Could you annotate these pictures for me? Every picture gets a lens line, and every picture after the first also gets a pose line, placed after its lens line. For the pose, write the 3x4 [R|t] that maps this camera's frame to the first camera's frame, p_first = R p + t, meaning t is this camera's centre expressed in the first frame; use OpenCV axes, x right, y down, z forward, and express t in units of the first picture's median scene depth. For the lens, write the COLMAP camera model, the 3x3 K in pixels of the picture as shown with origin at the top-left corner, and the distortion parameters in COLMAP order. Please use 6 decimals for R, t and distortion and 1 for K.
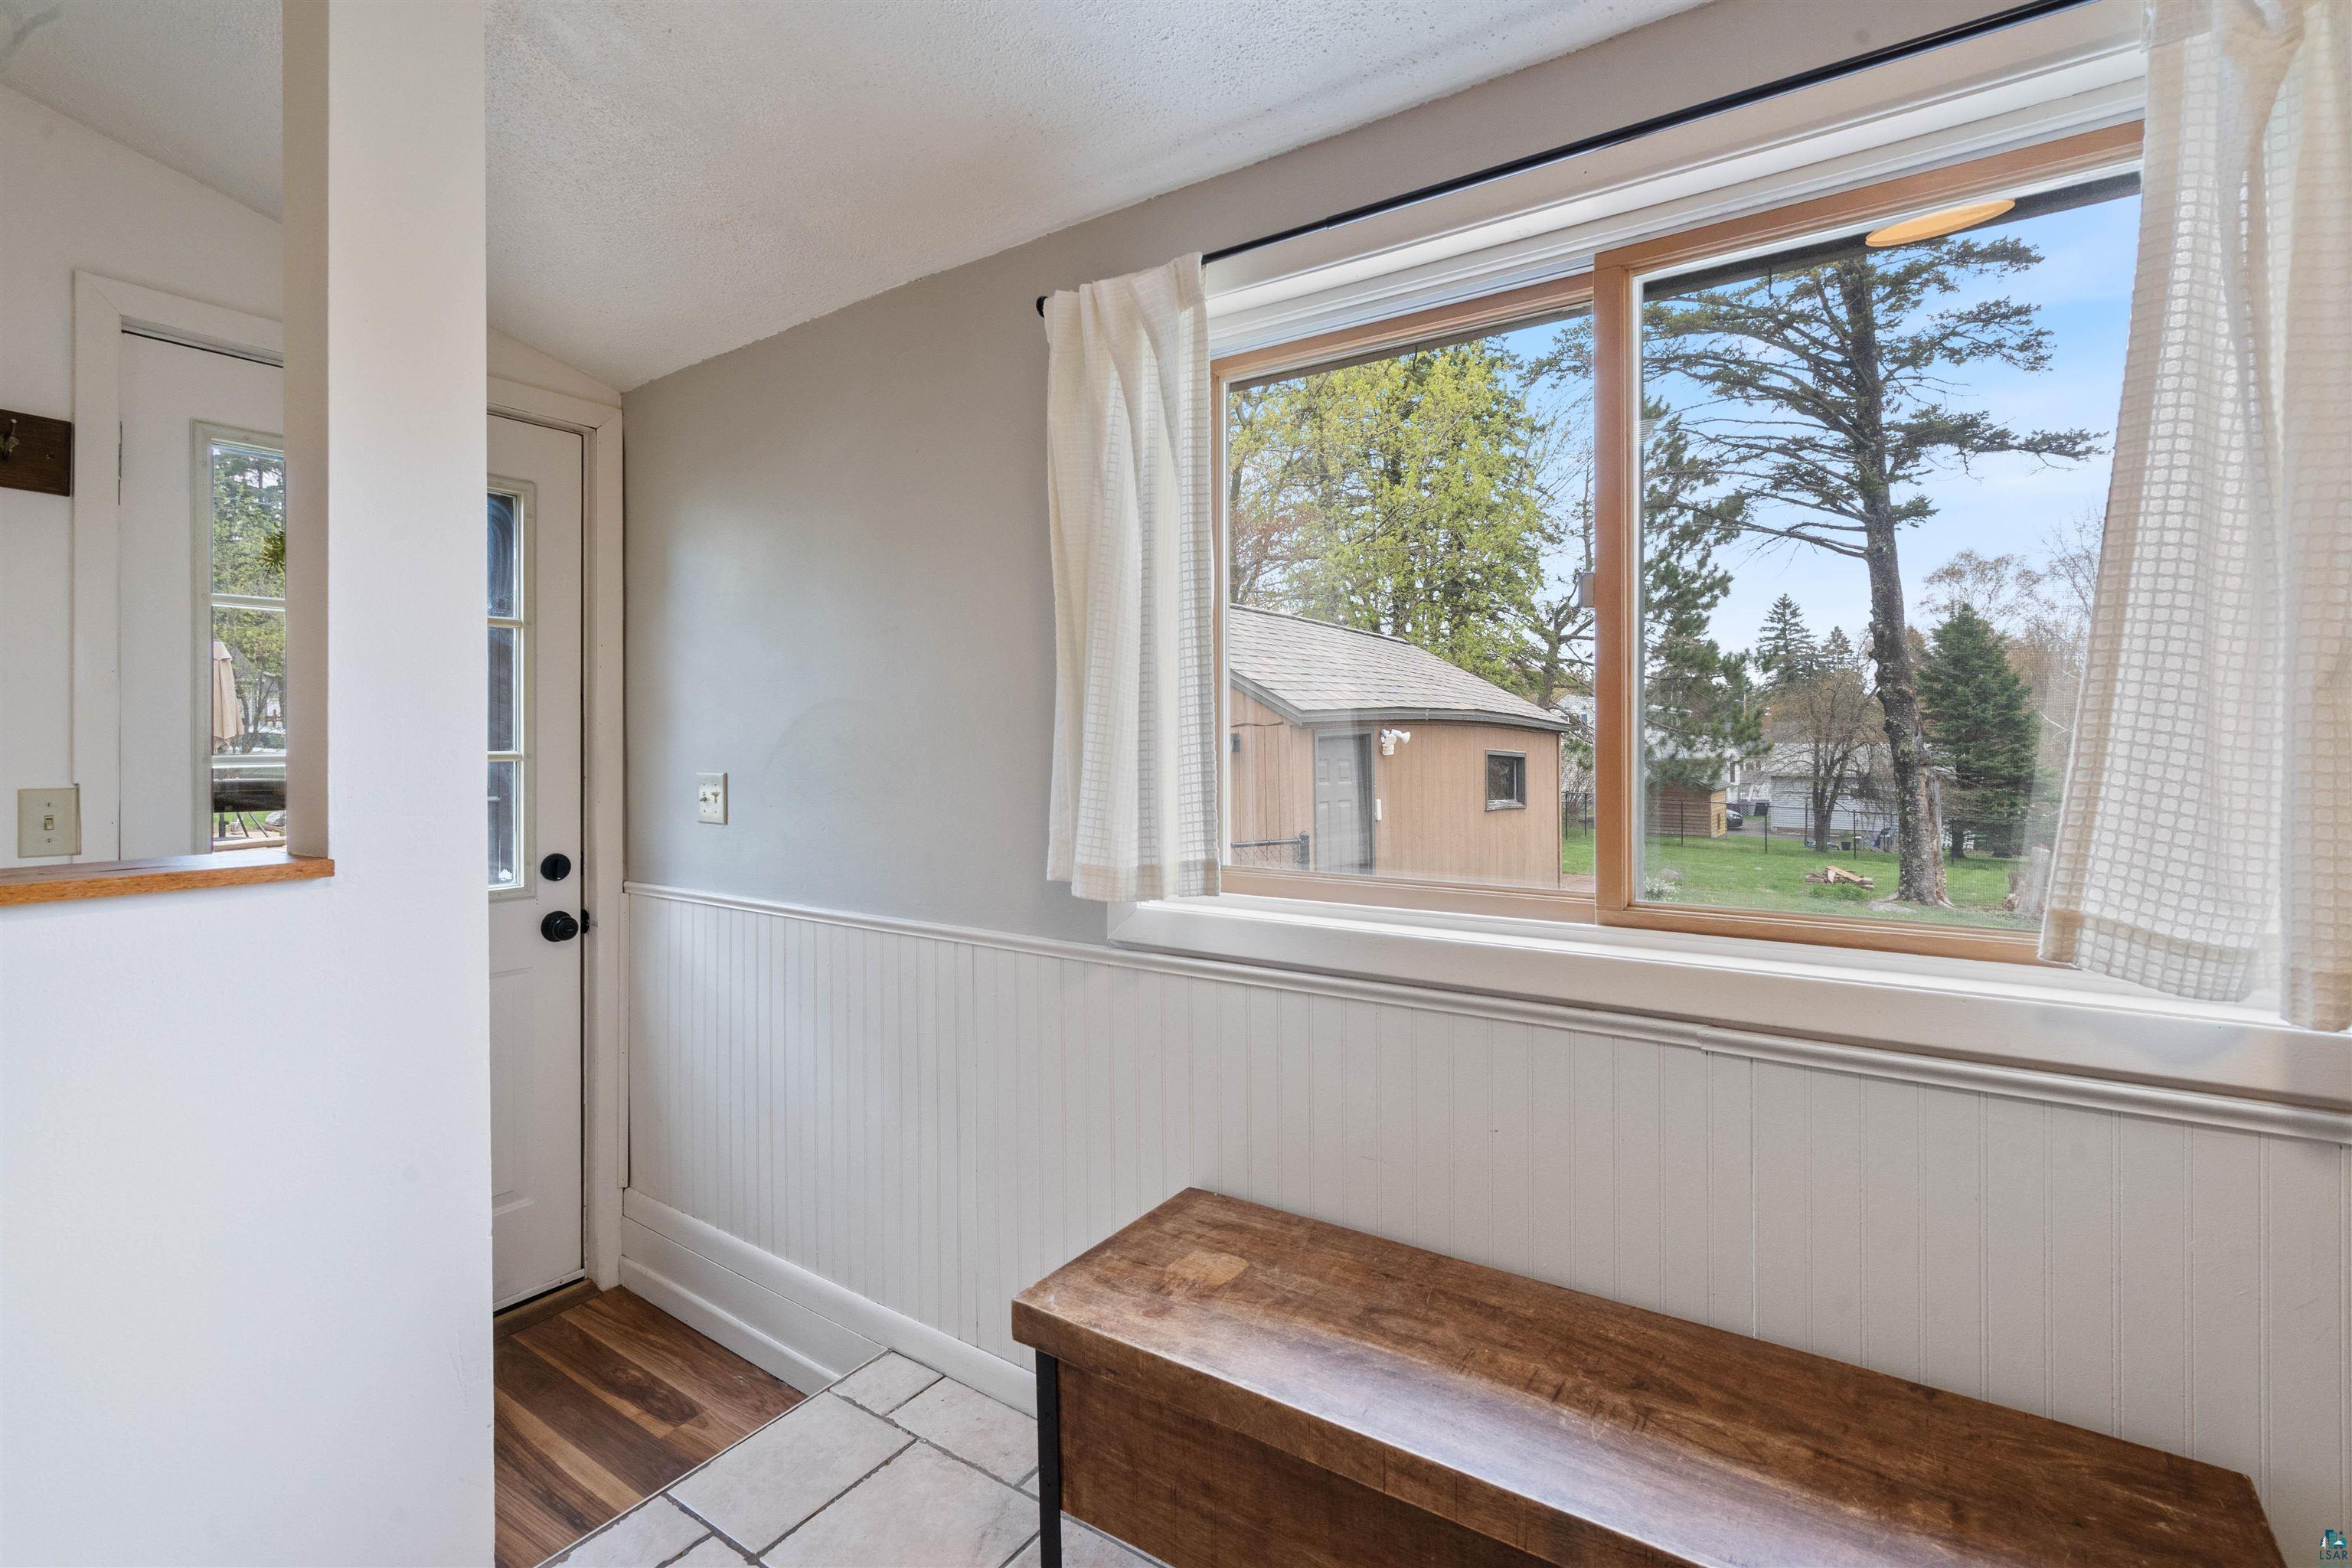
lens RADIAL K [[1070.8, 0, 1175.9], [0, 1070.8, 738.0], [0, 0, 1]] dist [-0.001319, 0.000500]
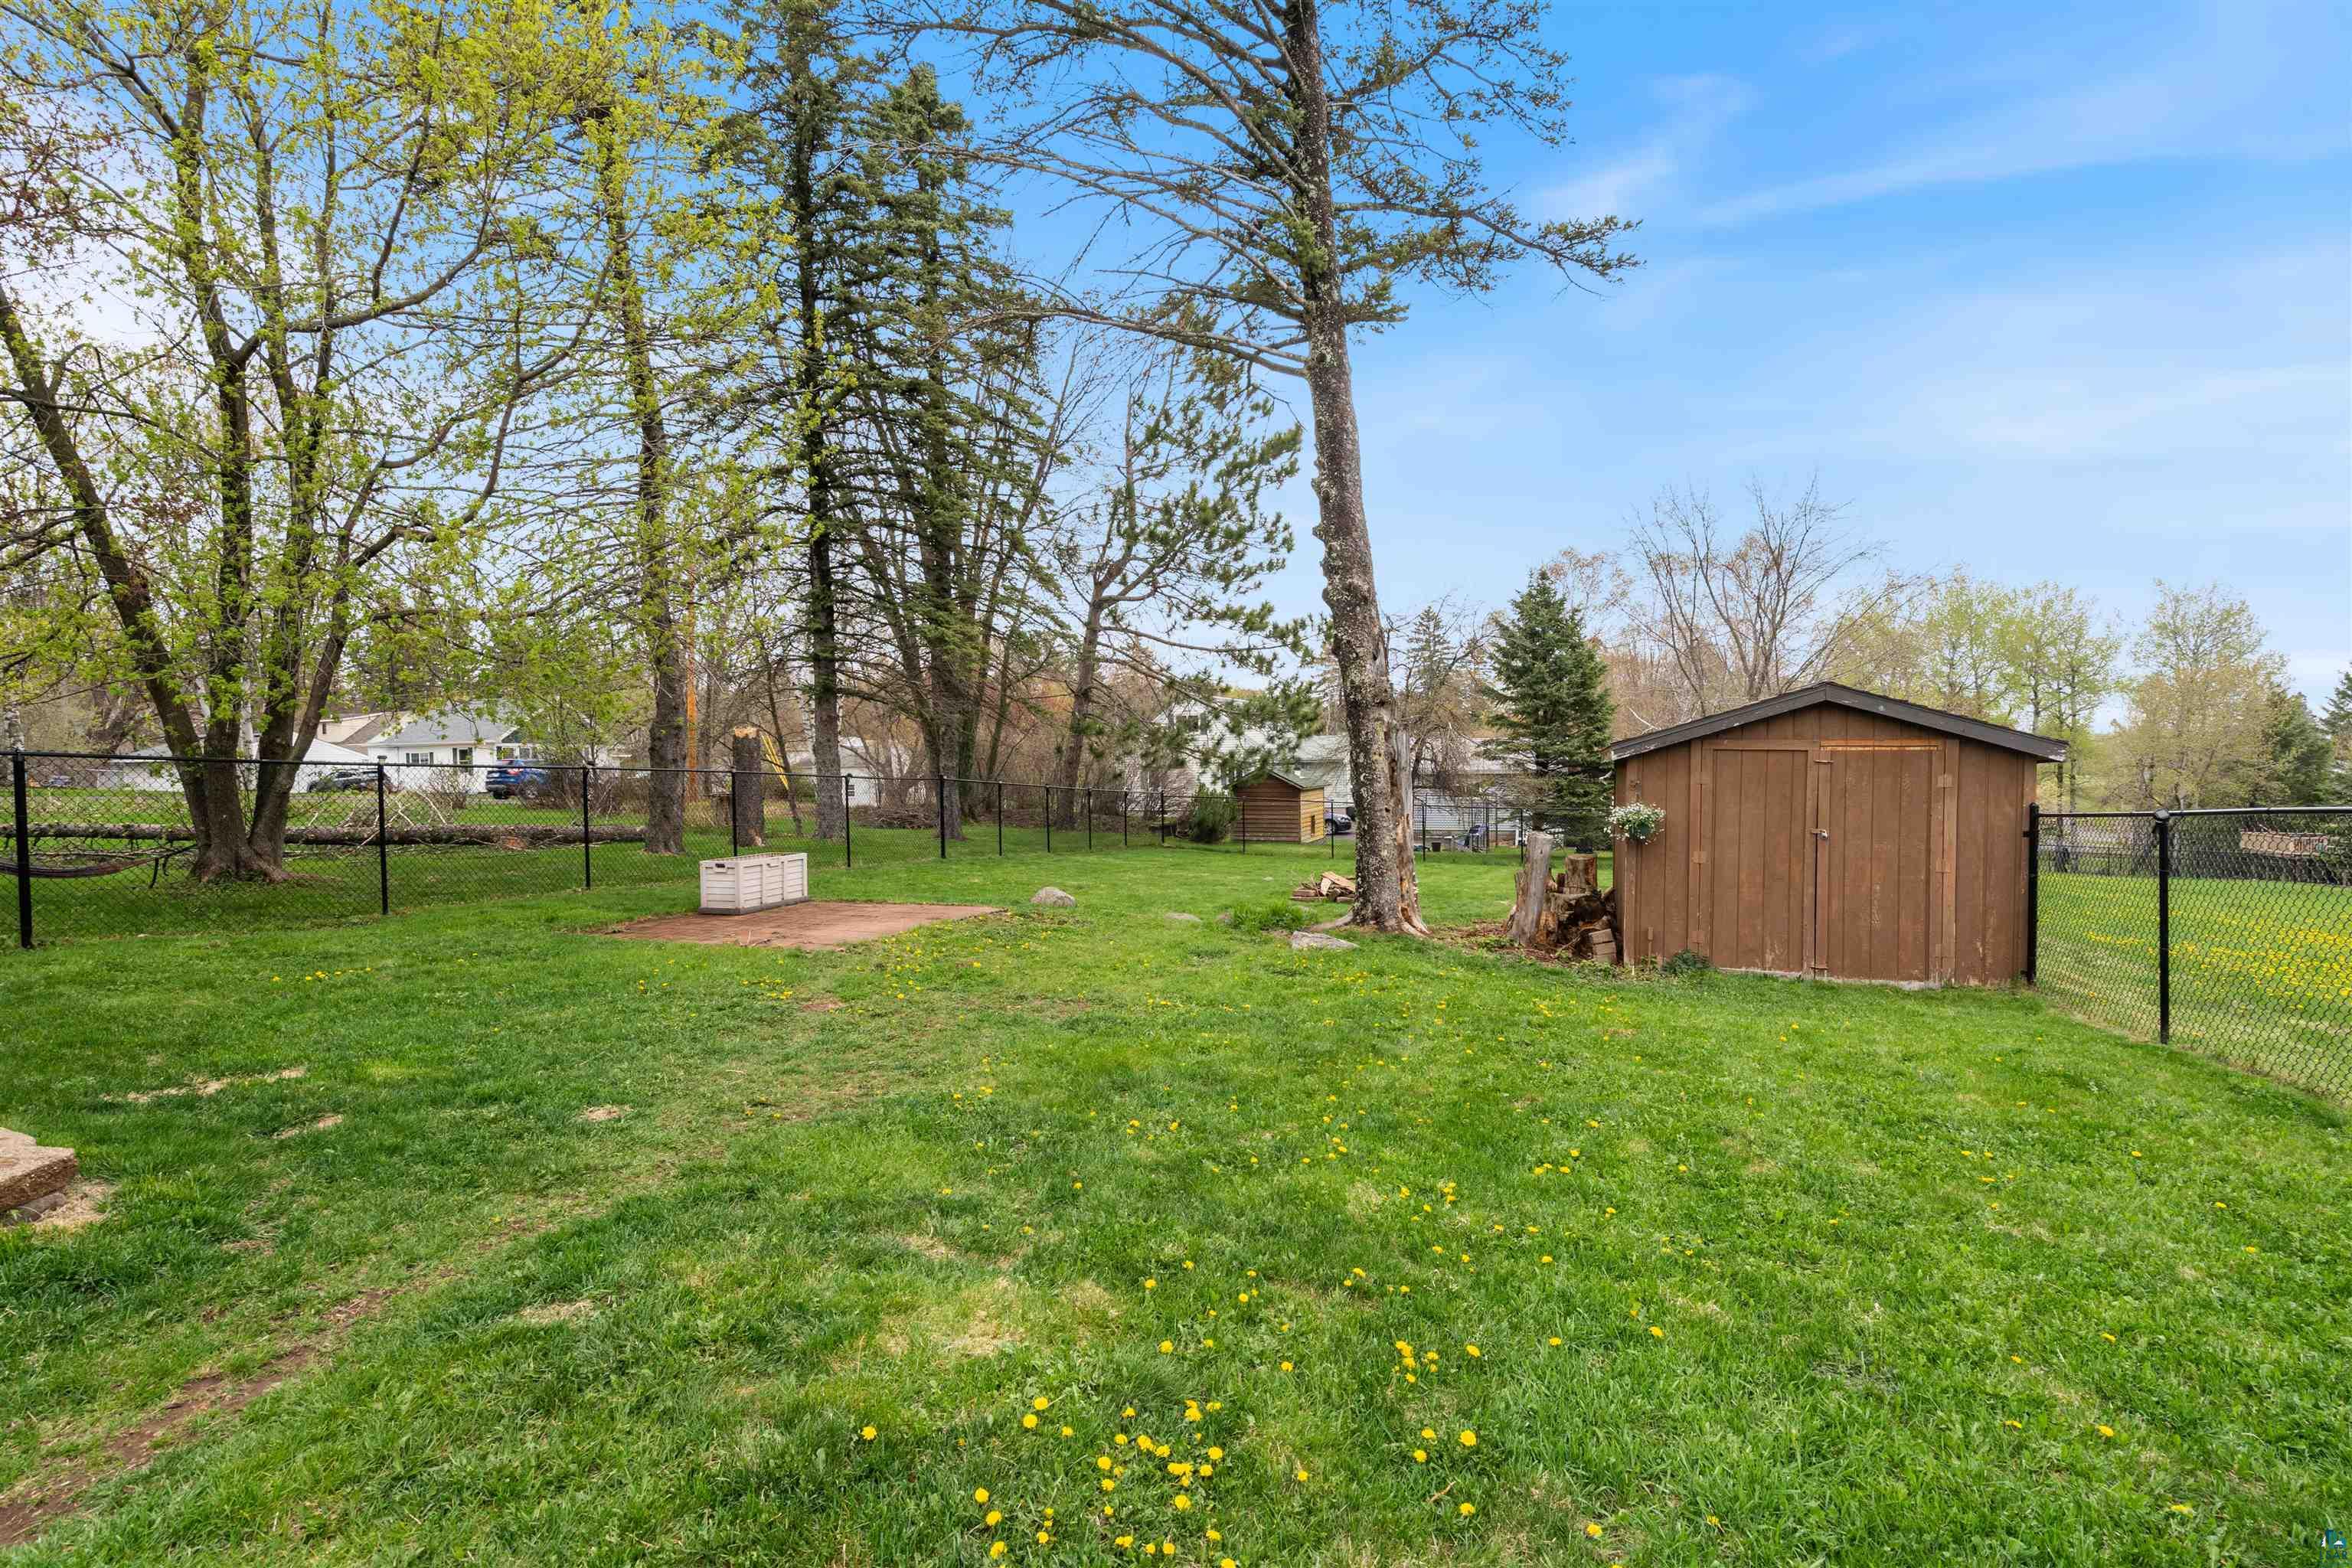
lens RADIAL K [[1070.8, 0, 1174.4], [0, 1070.8, 778.3], [0, 0, 1]] dist [-0.001319, 0.000500]
pose [[0.966269, -0.016337, 0.257016, 0.224119], [0.011917, 0.999753, 0.018748, 0.028965], [-0.257259, -0.015053, 0.966225, 0.229400]]
